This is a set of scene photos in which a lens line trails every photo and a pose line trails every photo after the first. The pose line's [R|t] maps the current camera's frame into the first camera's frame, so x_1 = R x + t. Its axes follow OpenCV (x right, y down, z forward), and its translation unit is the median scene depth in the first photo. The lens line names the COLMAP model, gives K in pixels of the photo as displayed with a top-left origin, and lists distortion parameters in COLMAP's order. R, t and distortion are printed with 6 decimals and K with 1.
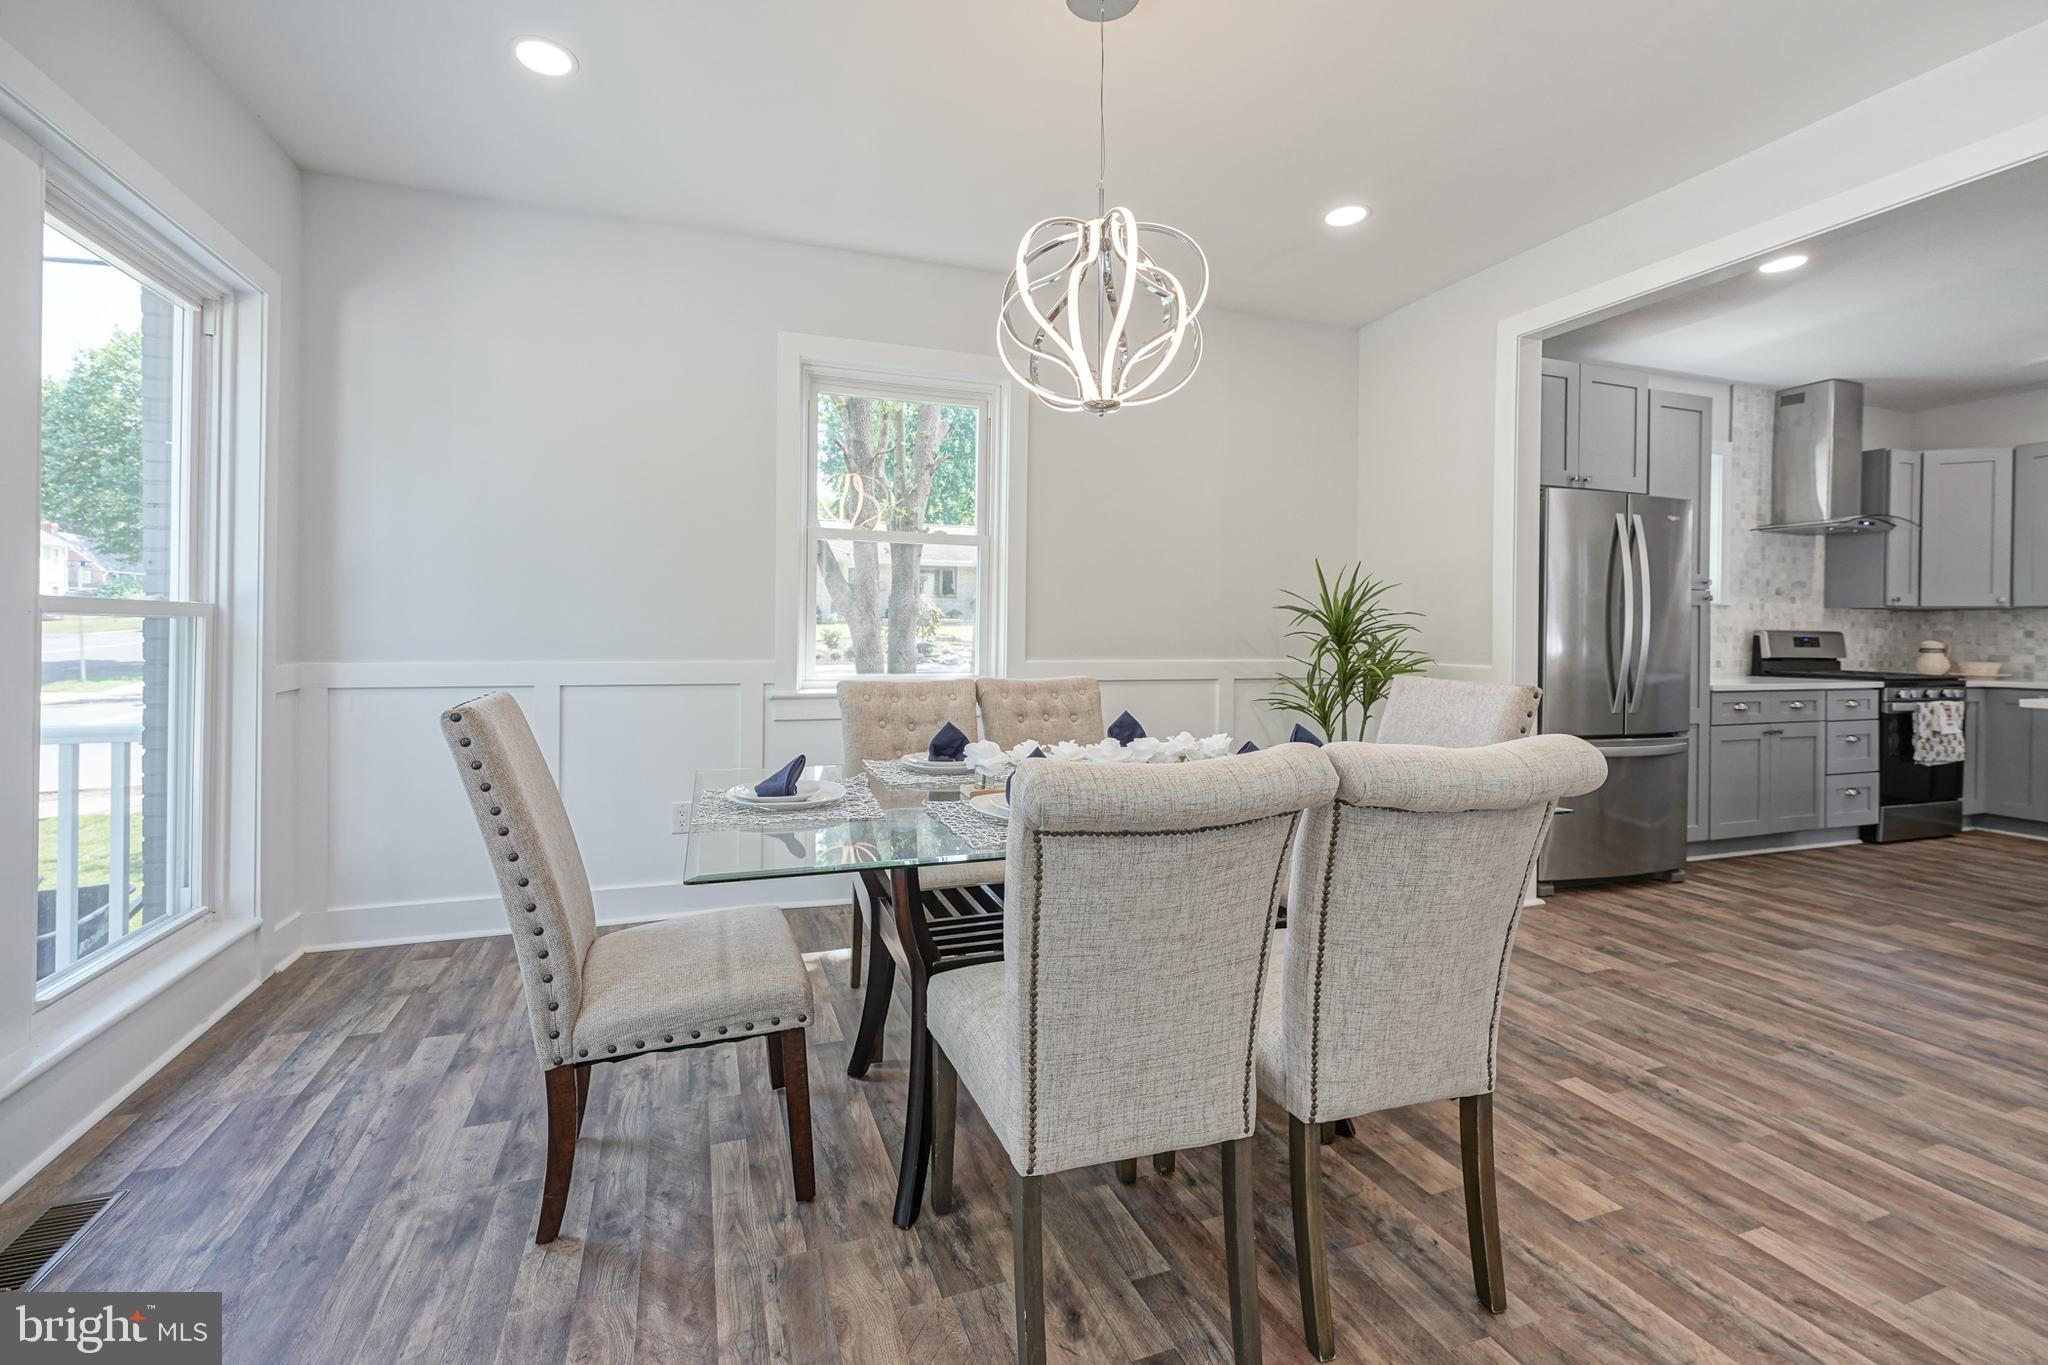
lens RADIAL K [[826.1, 0, 1022.2], [0, 826.1, 635.4], [0, 0, 1]] dist [-0.000286, -0.000276]
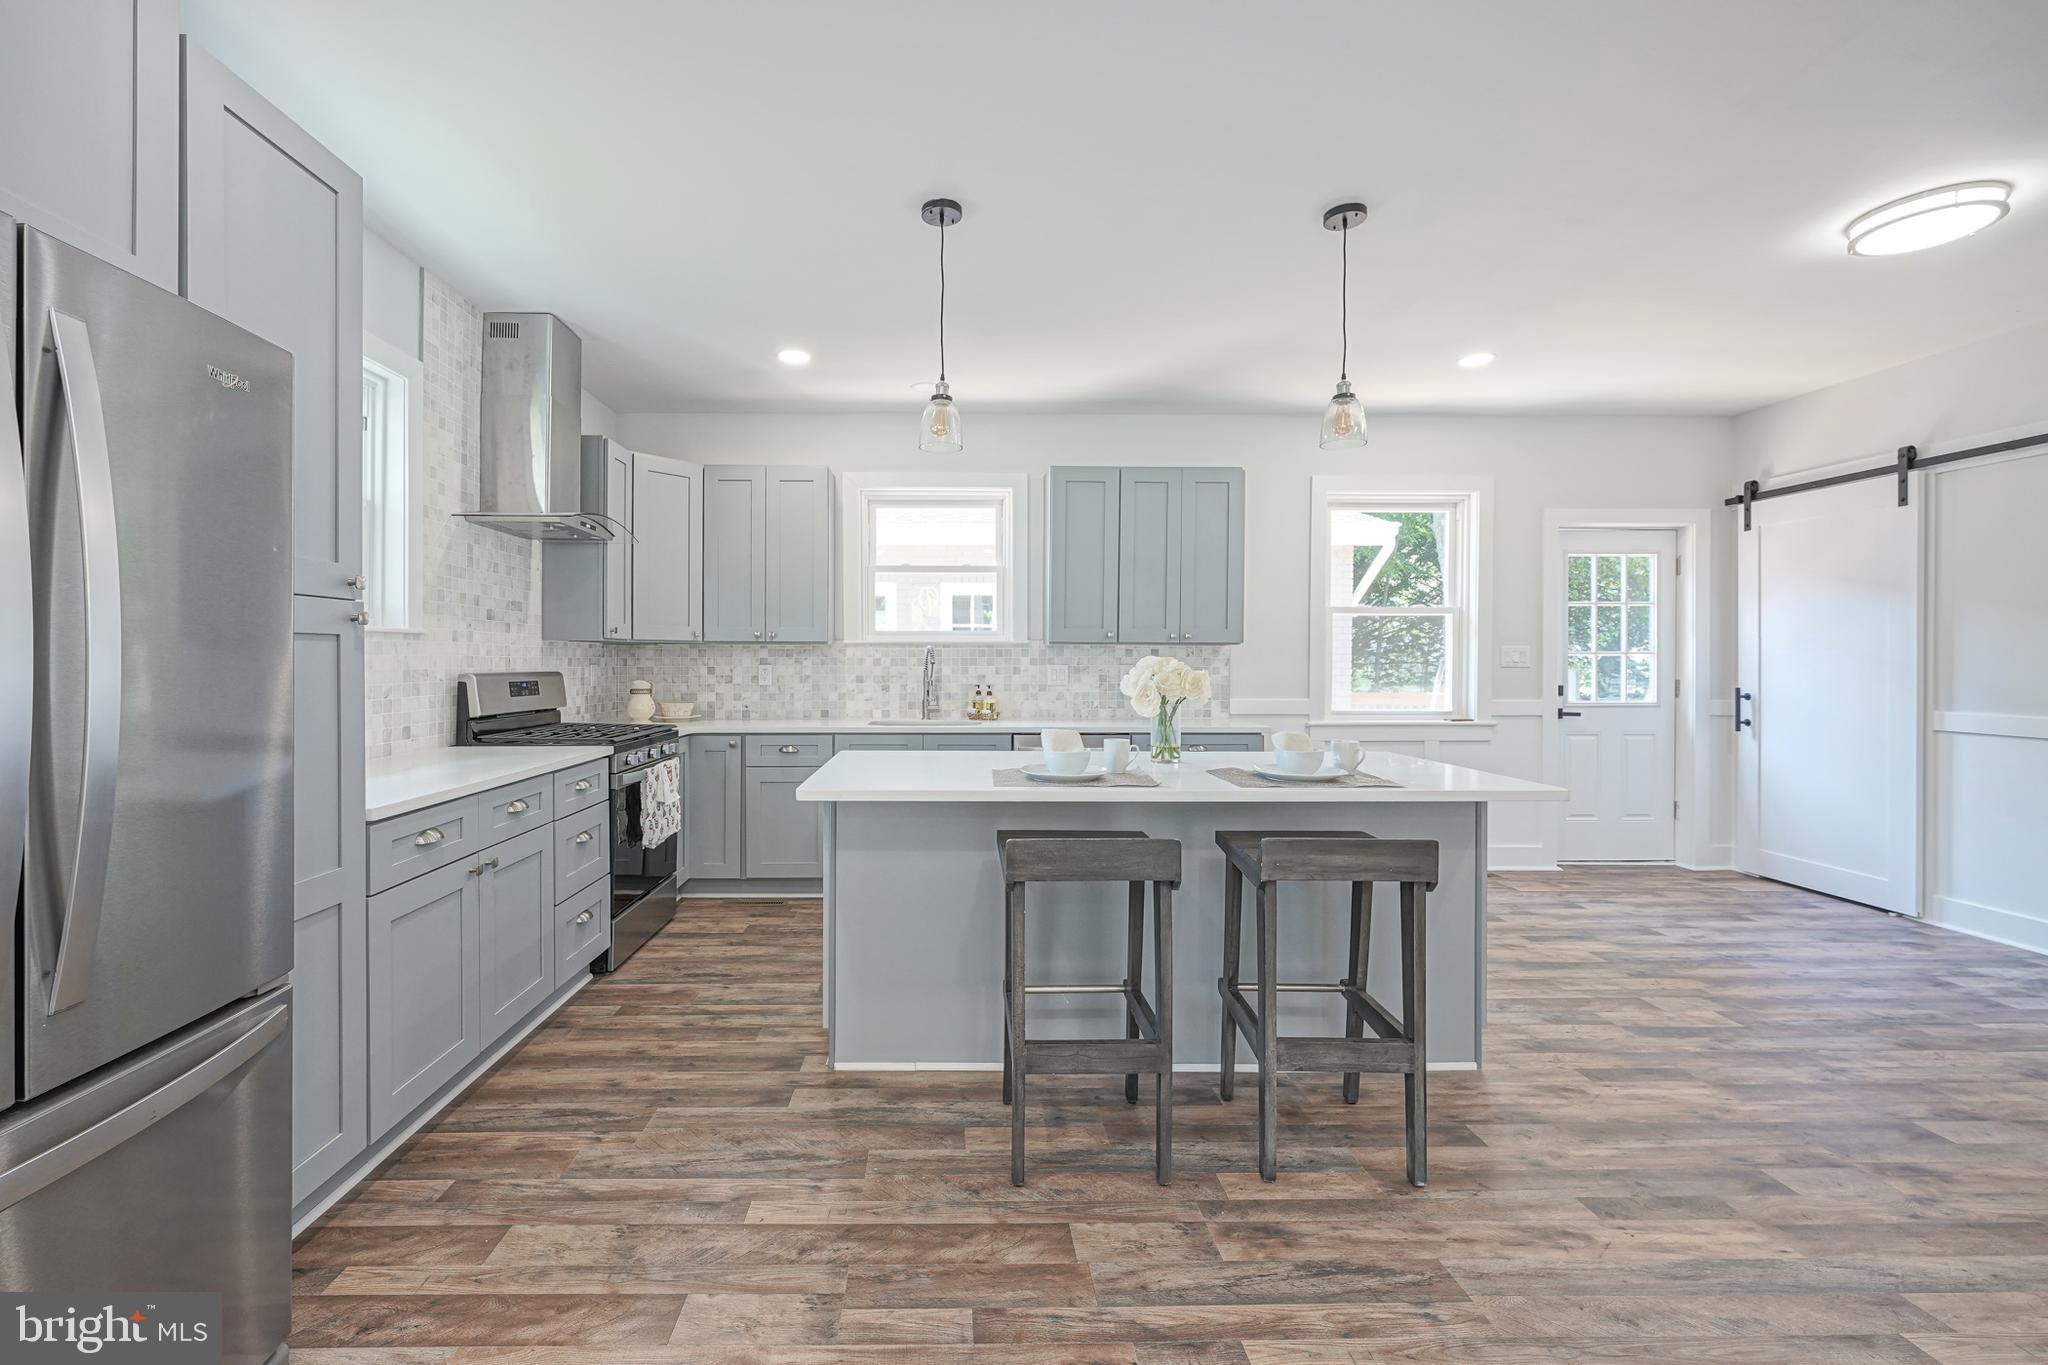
lens RADIAL K [[835.1, 0, 912.3], [0, 835.1, 661.5], [0, 0, 1]] dist [-0.001752, -0.000067]
pose [[0.356865, -0.011391, 0.934086, 0.412314], [0.007047, 0.999930, 0.009501, -0.019270], [-0.934129, 0.003192, 0.356921, 0.446337]]
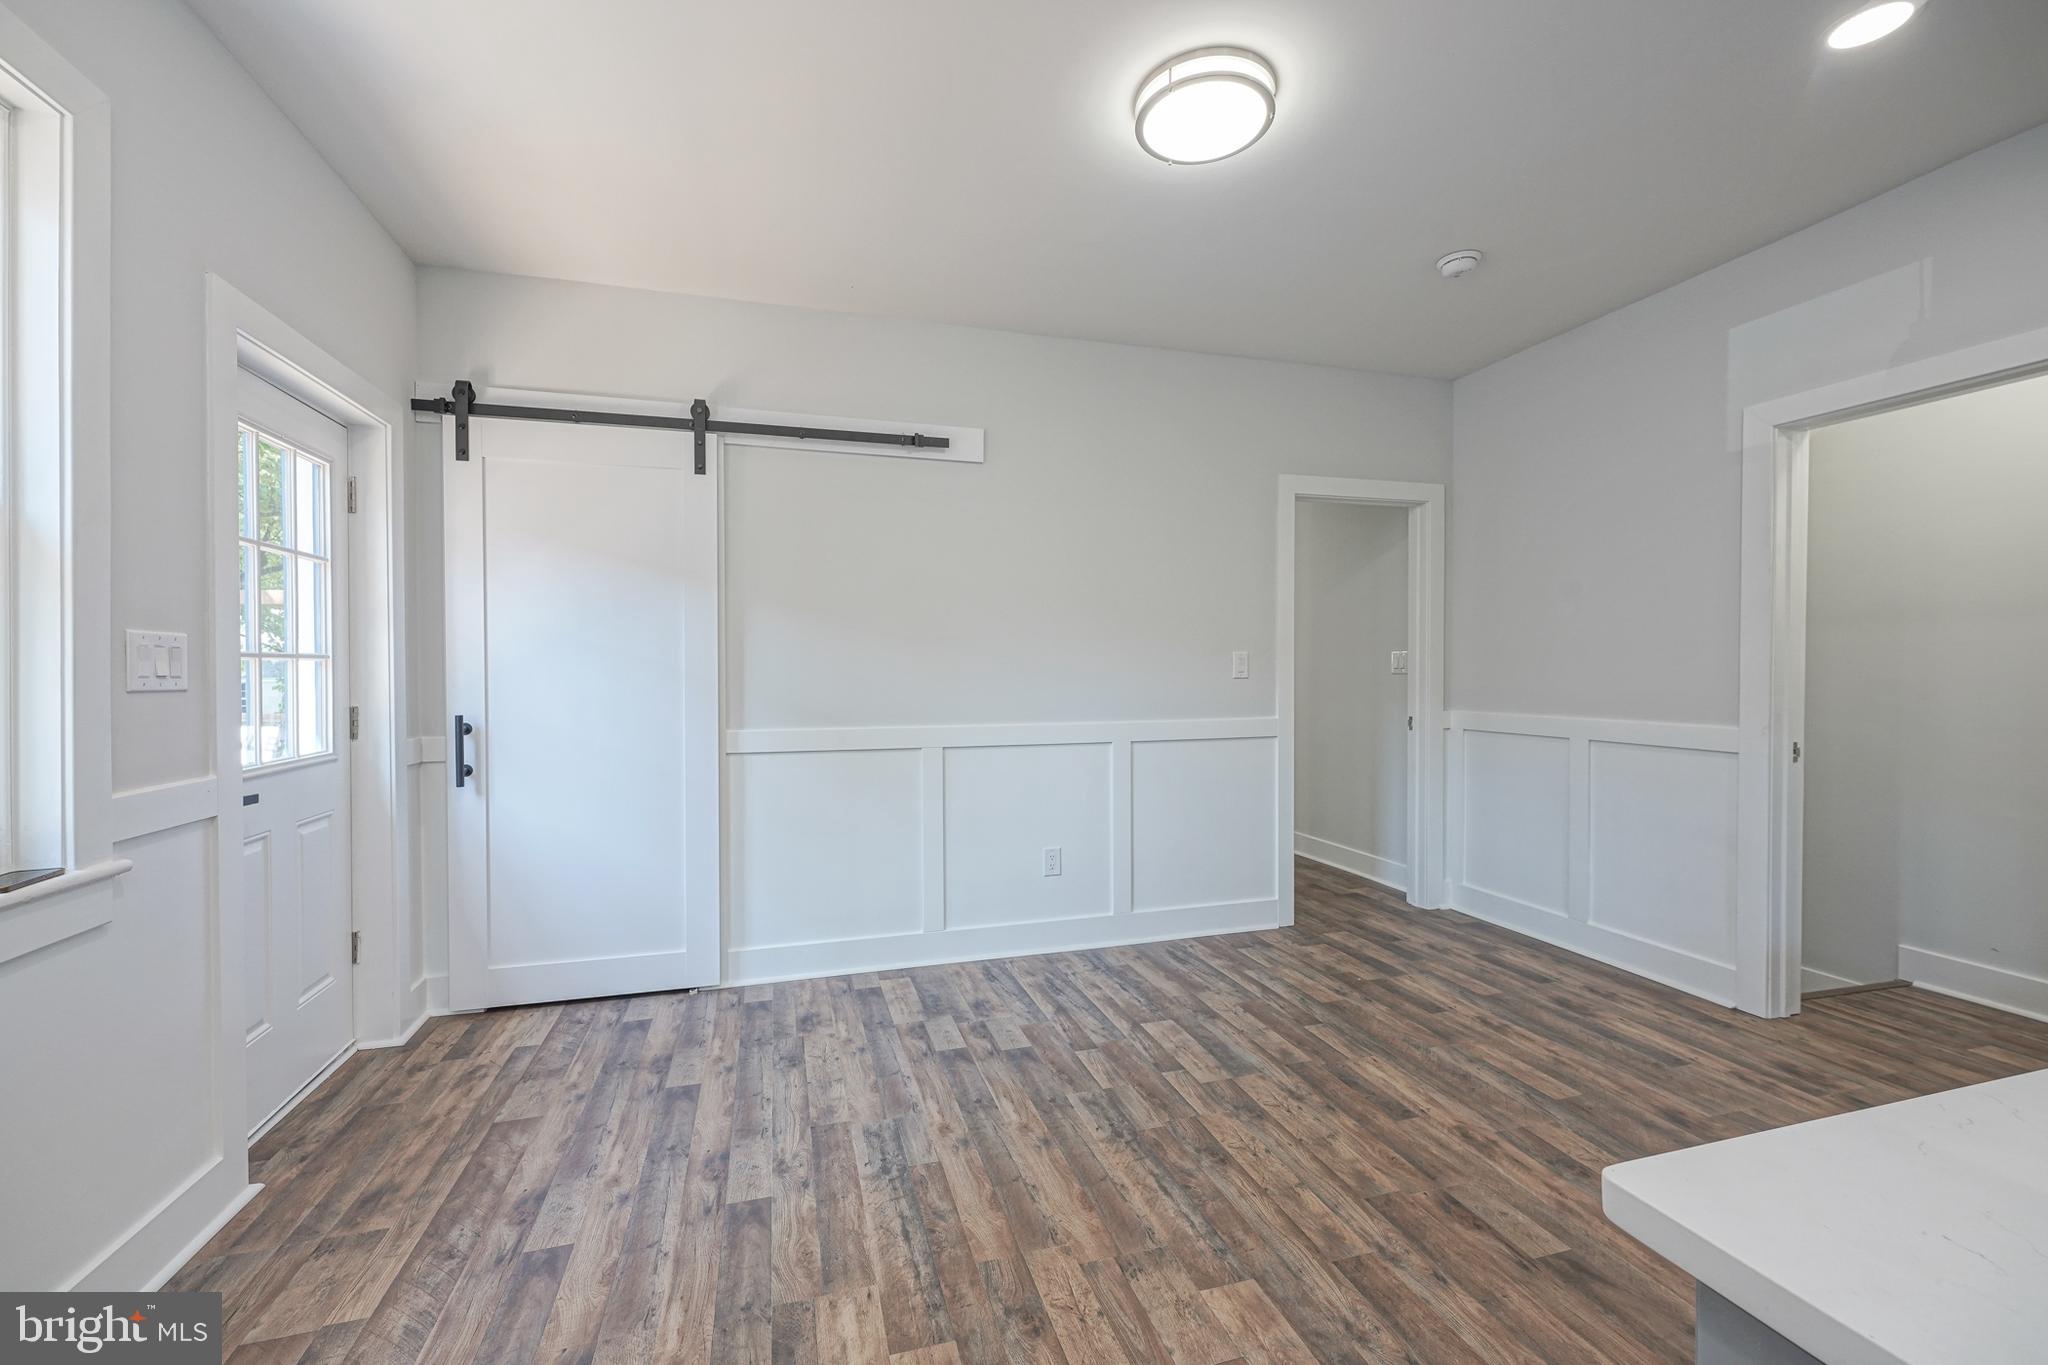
lens RADIAL K [[806.0, 0, 1090.5], [0, 806.0, 673.1], [0, 0, 1]] dist [-0.002770, -0.000349]
pose [[-0.999441, -0.005733, 0.032933, 1.204550], [-0.005319, 0.999906, 0.012644, -0.012303], [-0.033002, 0.012462, -0.999378, 0.447756]]
